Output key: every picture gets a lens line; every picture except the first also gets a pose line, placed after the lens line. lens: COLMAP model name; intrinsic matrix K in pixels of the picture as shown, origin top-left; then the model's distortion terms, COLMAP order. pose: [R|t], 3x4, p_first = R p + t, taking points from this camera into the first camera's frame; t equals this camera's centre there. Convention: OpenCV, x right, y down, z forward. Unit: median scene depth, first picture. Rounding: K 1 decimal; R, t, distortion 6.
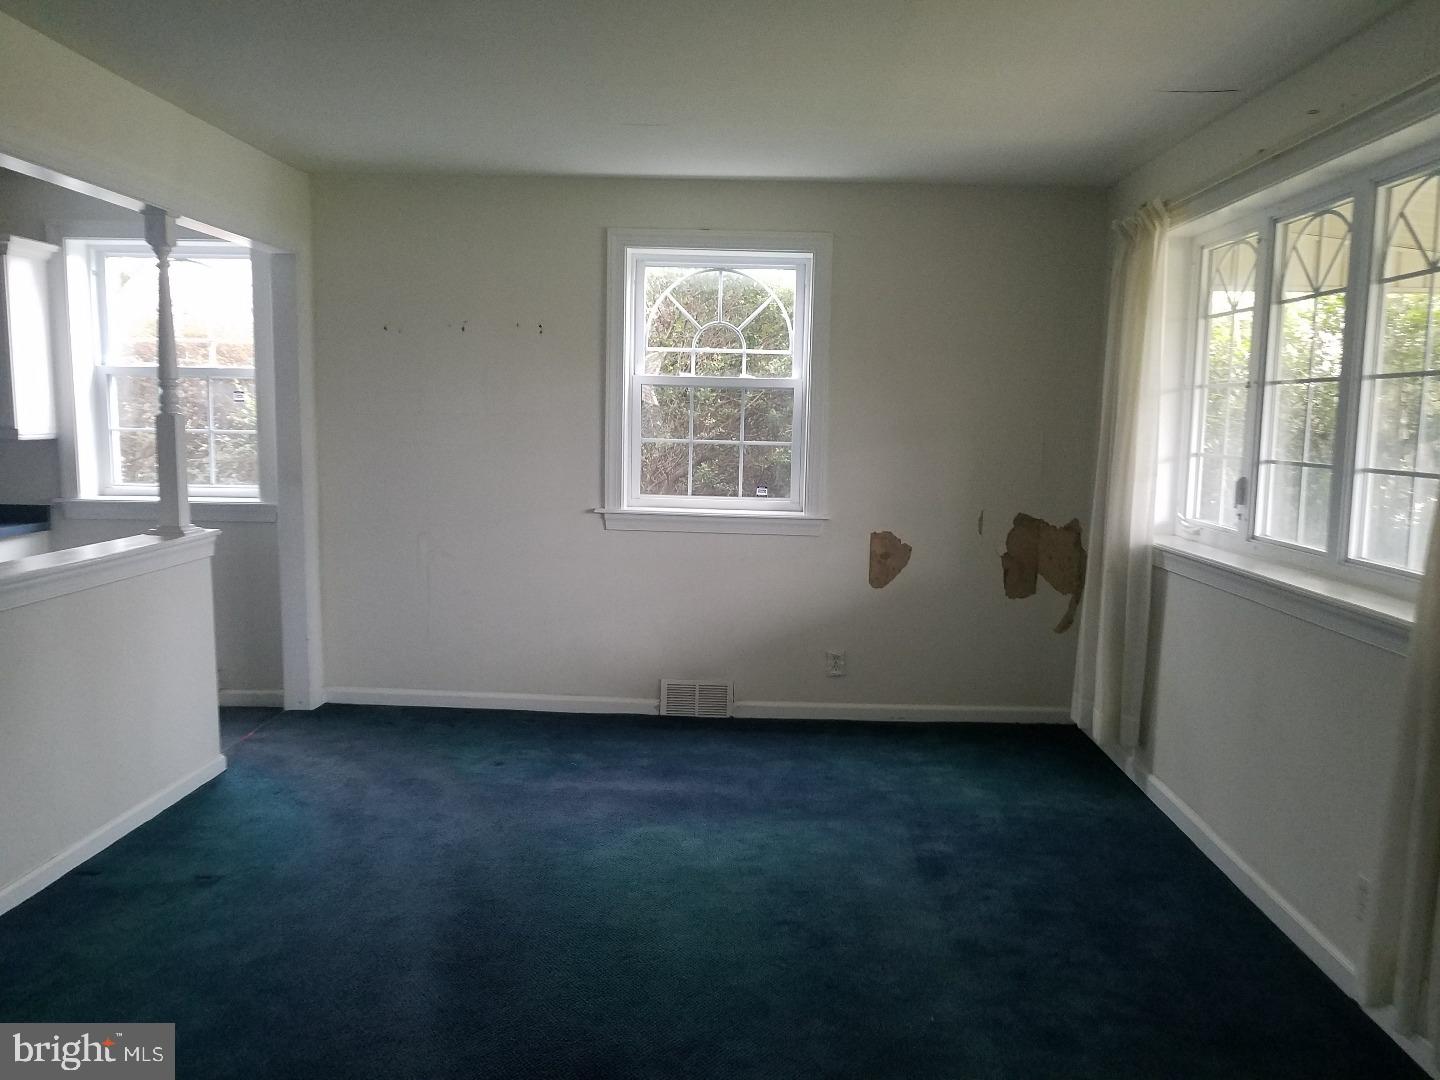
lens RADIAL K [[1095.4, 0, 714.6], [0, 1095.4, 545.2], [0, 0, 1]] dist [-0.007967, 0.010748]
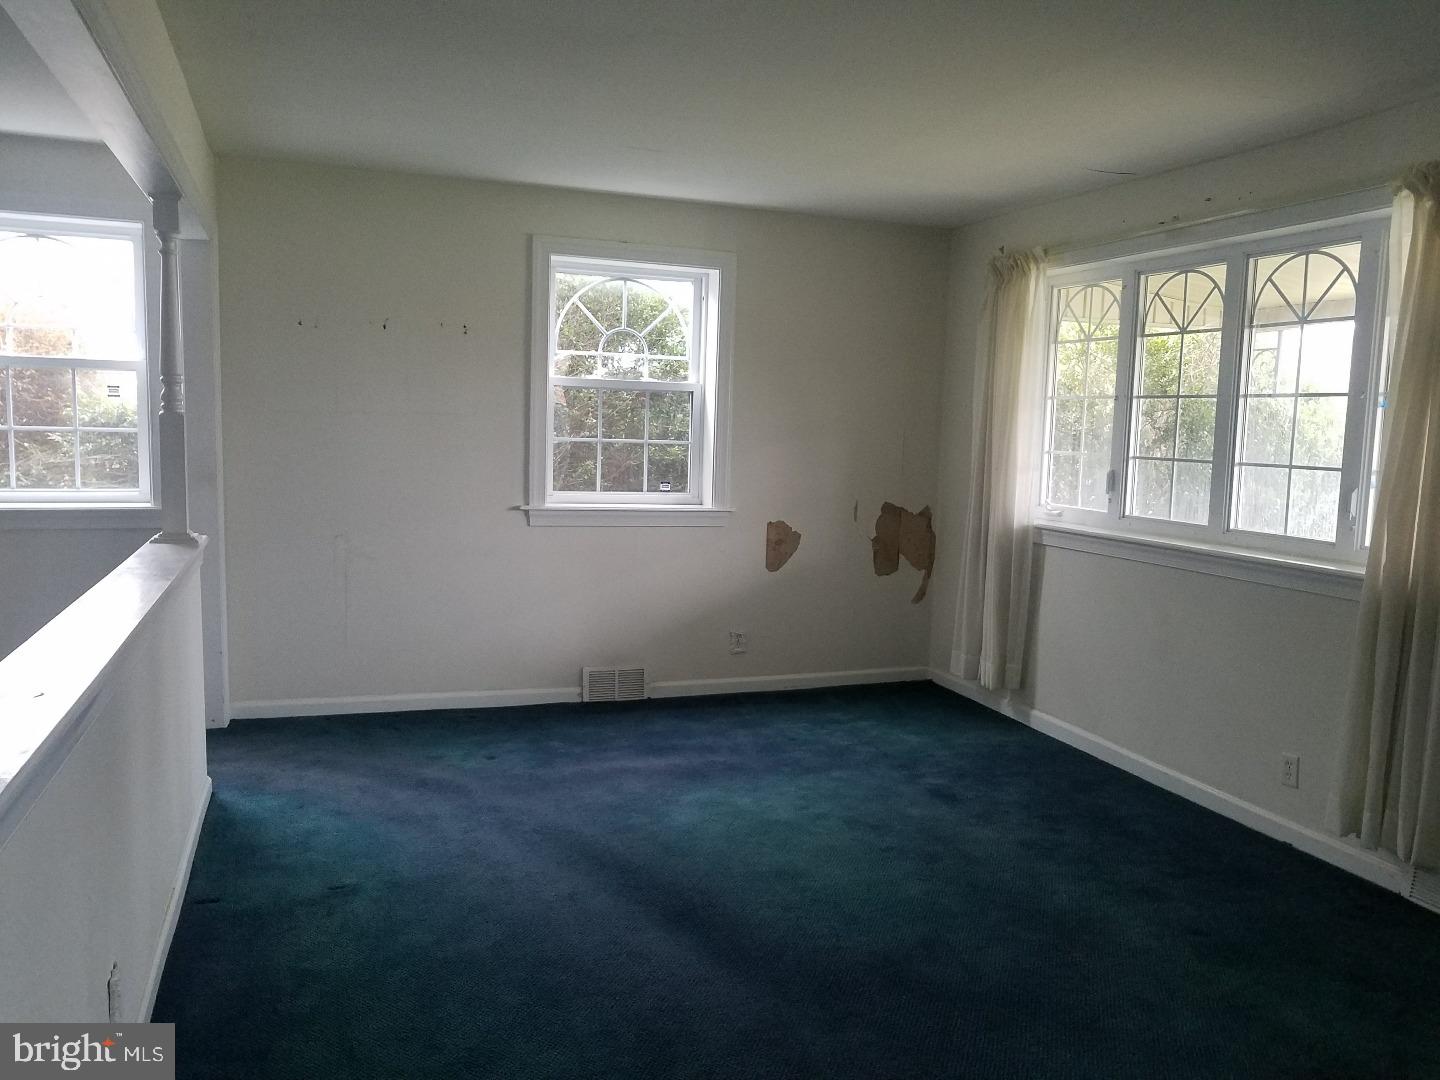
lens RADIAL K [[1095.4, 0, 718.7], [0, 1095.4, 538.2], [0, 0, 1]] dist [-0.007967, 0.010748]
pose [[0.932386, -0.031802, 0.360064, -0.348816], [0.032394, 0.999466, 0.004393, -0.002021], [-0.360011, 0.007568, 0.932917, -0.028477]]
